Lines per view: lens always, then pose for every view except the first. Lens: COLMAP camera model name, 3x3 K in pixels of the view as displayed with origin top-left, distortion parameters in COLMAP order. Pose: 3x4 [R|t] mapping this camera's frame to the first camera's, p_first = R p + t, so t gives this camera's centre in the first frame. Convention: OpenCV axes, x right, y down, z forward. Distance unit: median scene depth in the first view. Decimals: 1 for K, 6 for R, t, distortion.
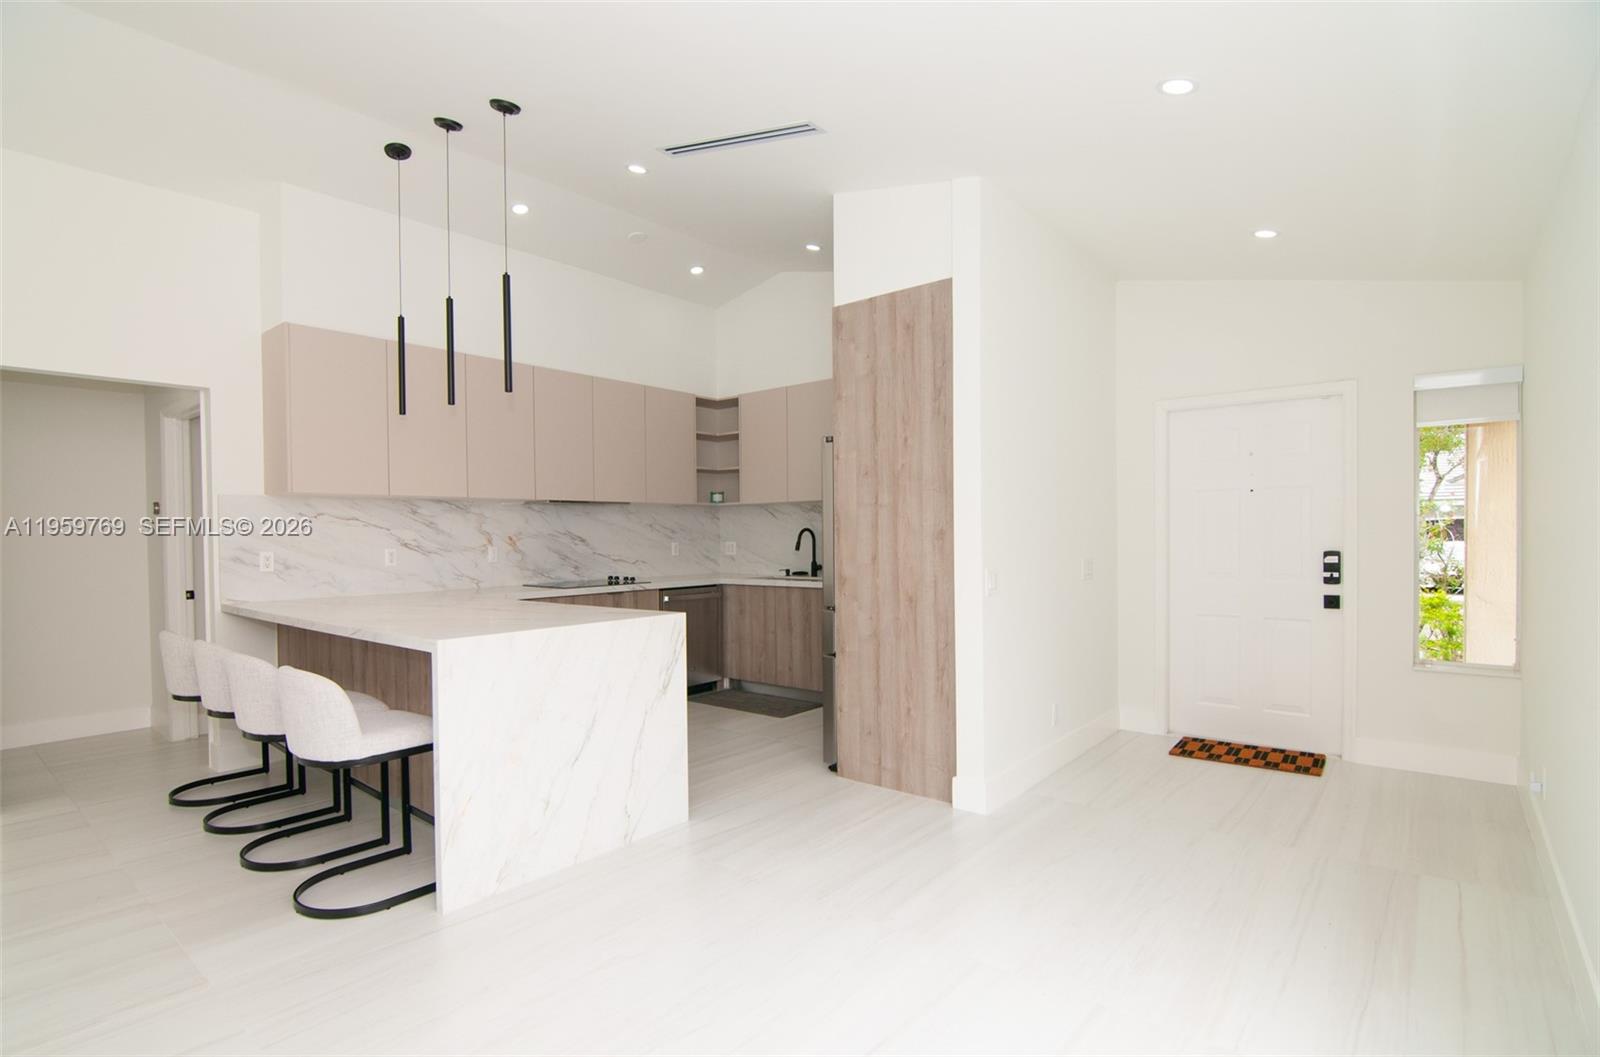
lens RADIAL K [[776.8, 0, 792.2], [0, 776.8, 547.3], [0, 0, 1]] dist [0.000226, -0.018659]
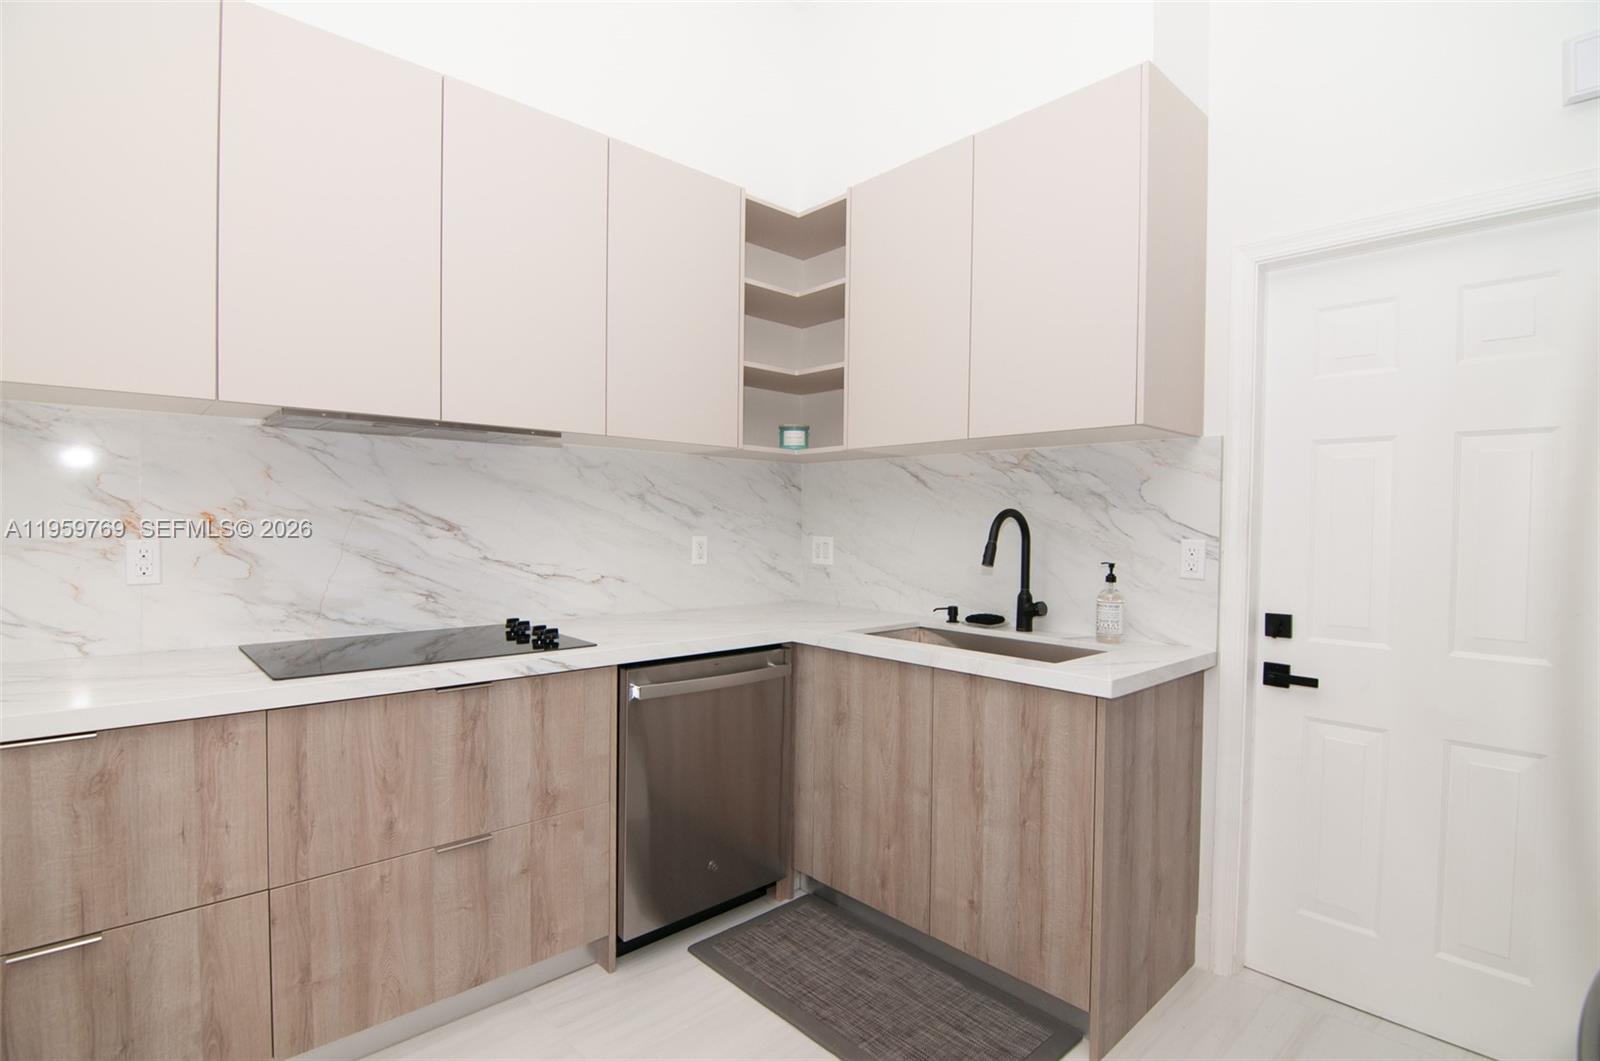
lens RADIAL K [[767.6, 0, 802.5], [0, 767.6, 540.6], [0, 0, 1]] dist [-0.001849, -0.013802]
pose [[0.992010, 0.026212, -0.123405, -0.054658], [-0.025265, 0.999638, 0.009235, -0.014332], [0.123603, -0.006043, 0.992313, 0.868817]]
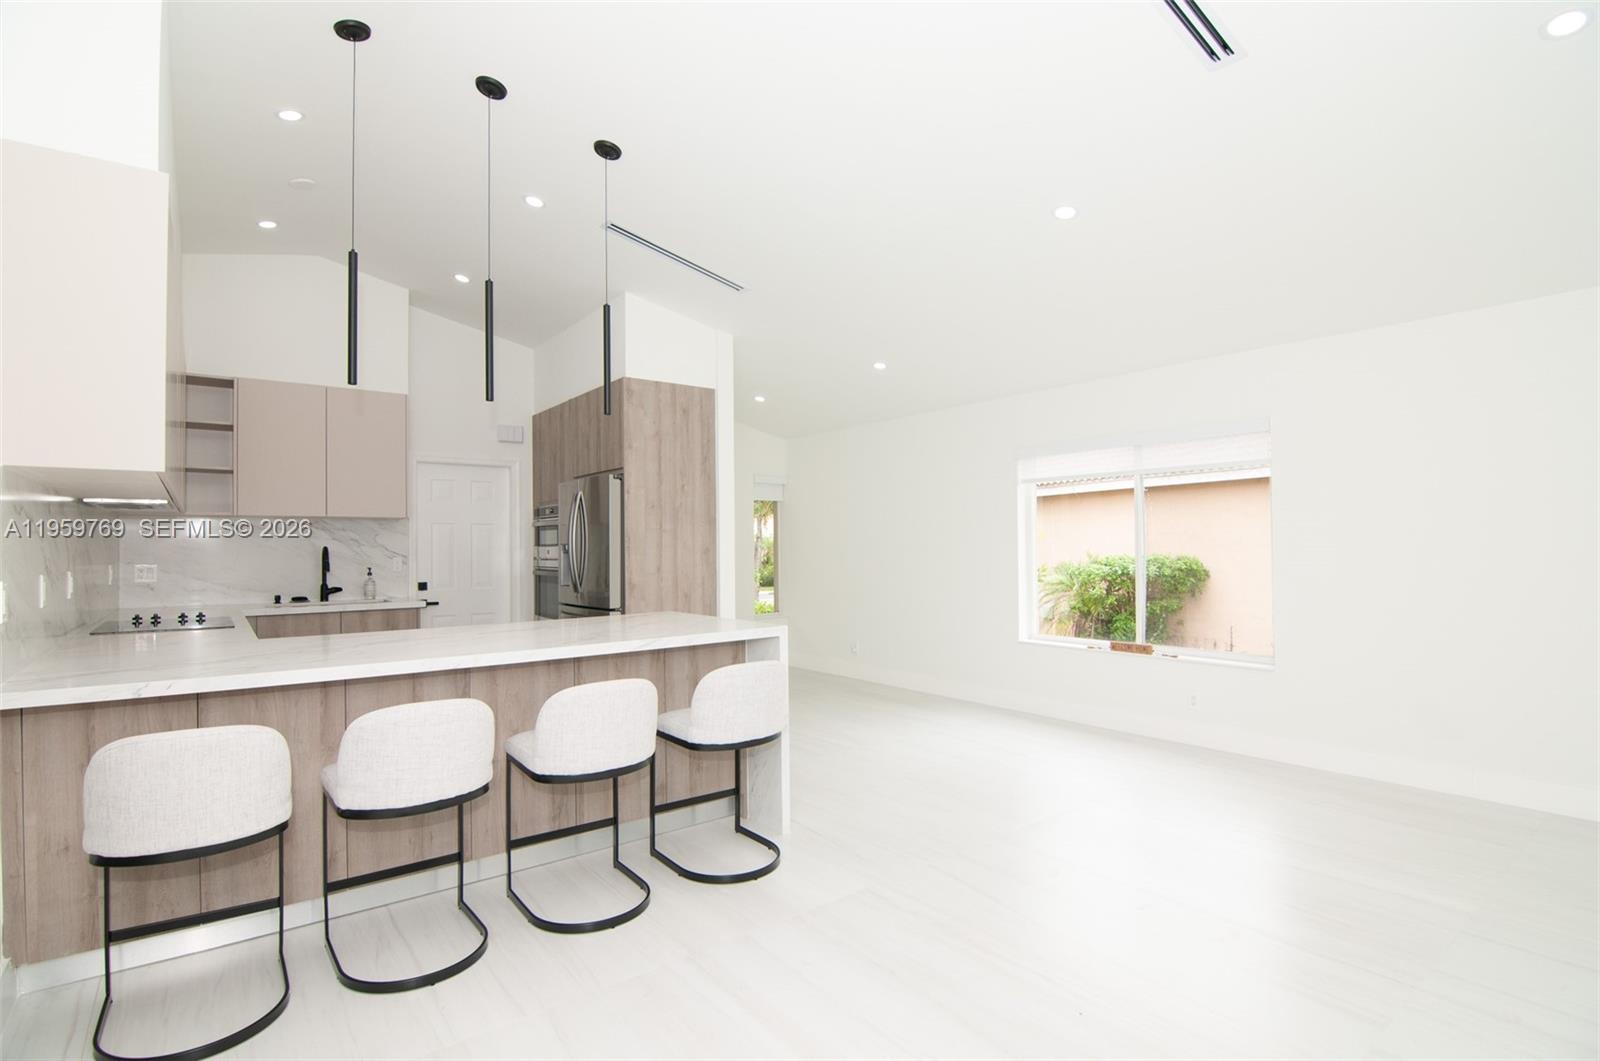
lens RADIAL K [[767.6, 0, 802.5], [0, 767.6, 540.6], [0, 0, 1]] dist [-0.001849, -0.013802]
pose [[0.207685, 0.019996, 0.977991, -1.048537], [0.023533, 0.999400, -0.025431, 0.005046], [-0.977913, 0.028297, 0.207090, 0.413260]]
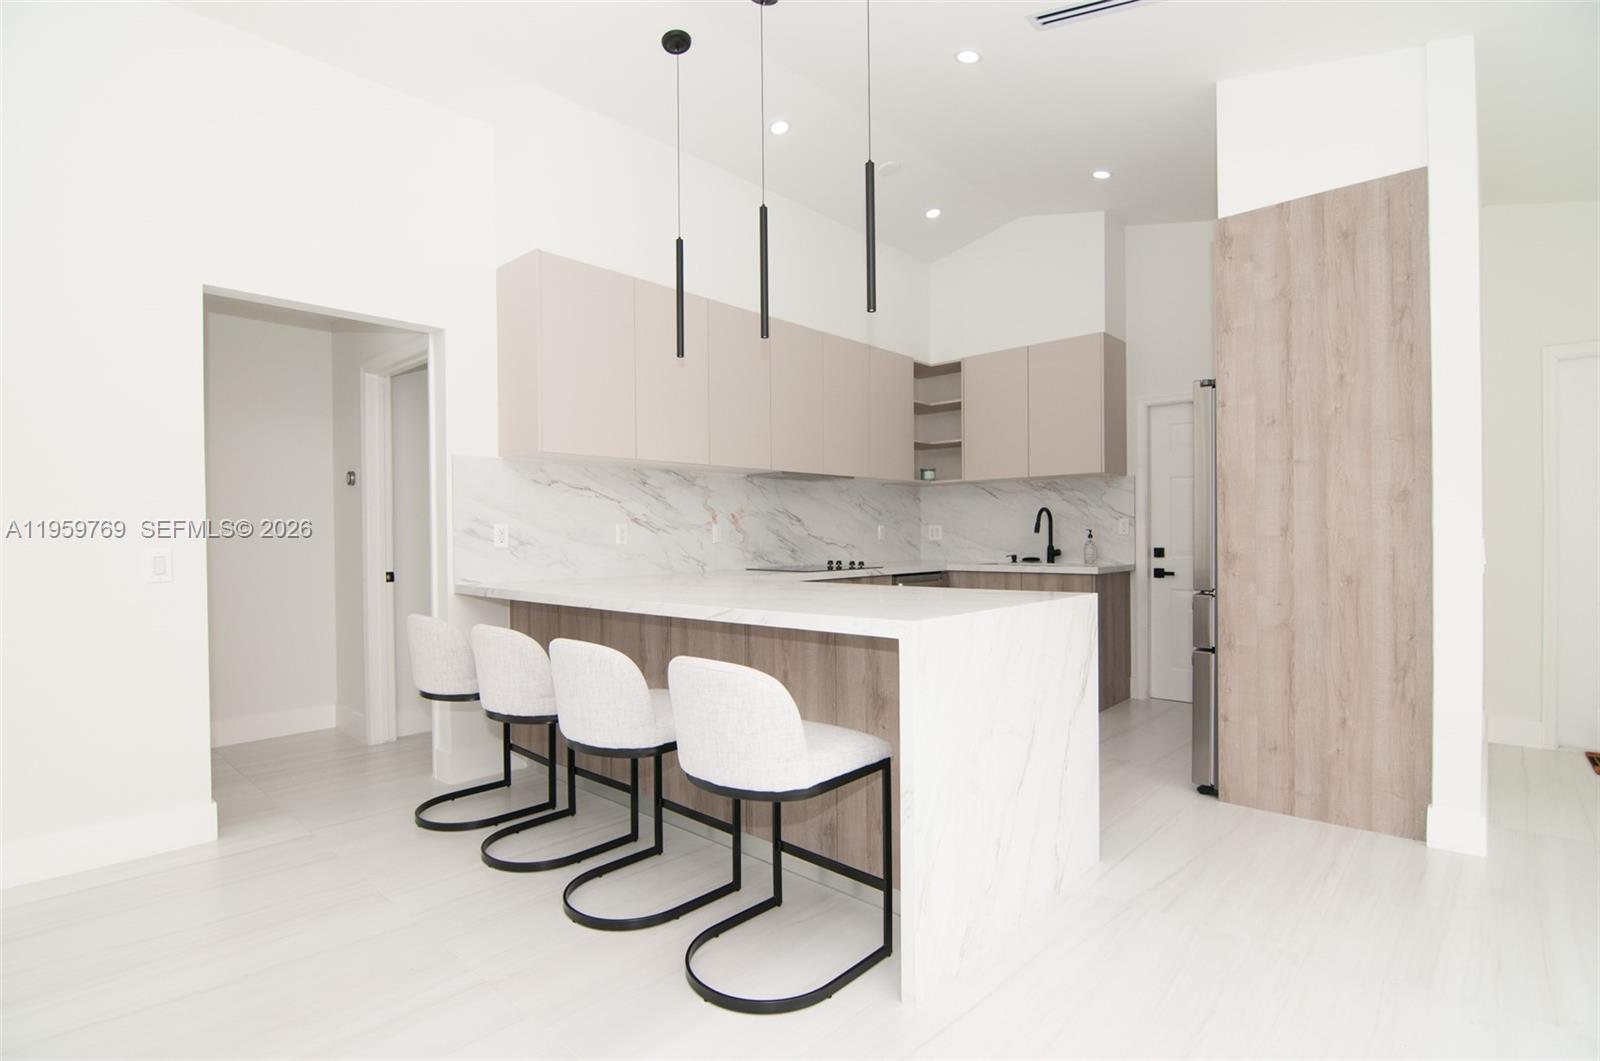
lens RADIAL K [[767.6, 0, 802.5], [0, 767.6, 540.6], [0, 0, 1]] dist [-0.001849, -0.013802]
pose [[0.999052, 0.002391, -0.043469, -0.314856], [-0.002810, 0.999950, -0.009582, 0.031415], [0.043444, 0.009695, 0.999009, 0.173885]]
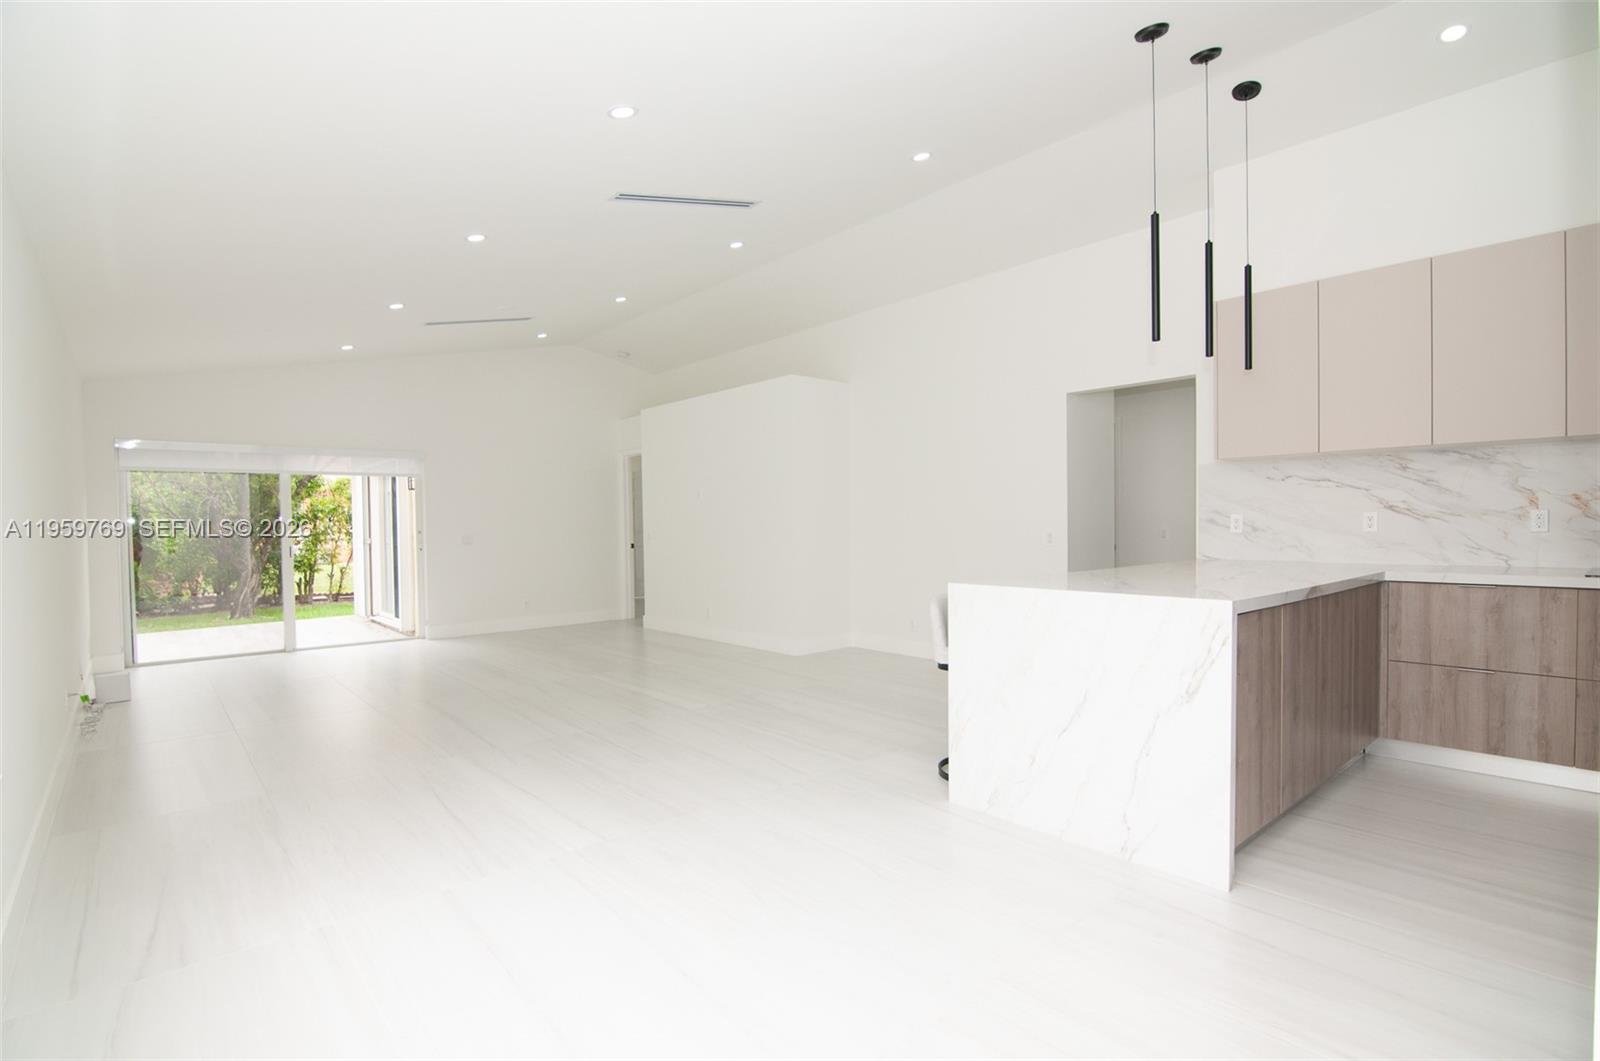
lens RADIAL K [[767.6, 0, 802.5], [0, 767.6, 540.6], [0, 0, 1]] dist [-0.001849, -0.013802]
pose [[-0.154840, 0.036792, -0.987254, 0.480501], [-0.001073, 0.999299, 0.037409, 0.002937], [0.987939, 0.006851, -0.154692, 0.571581]]
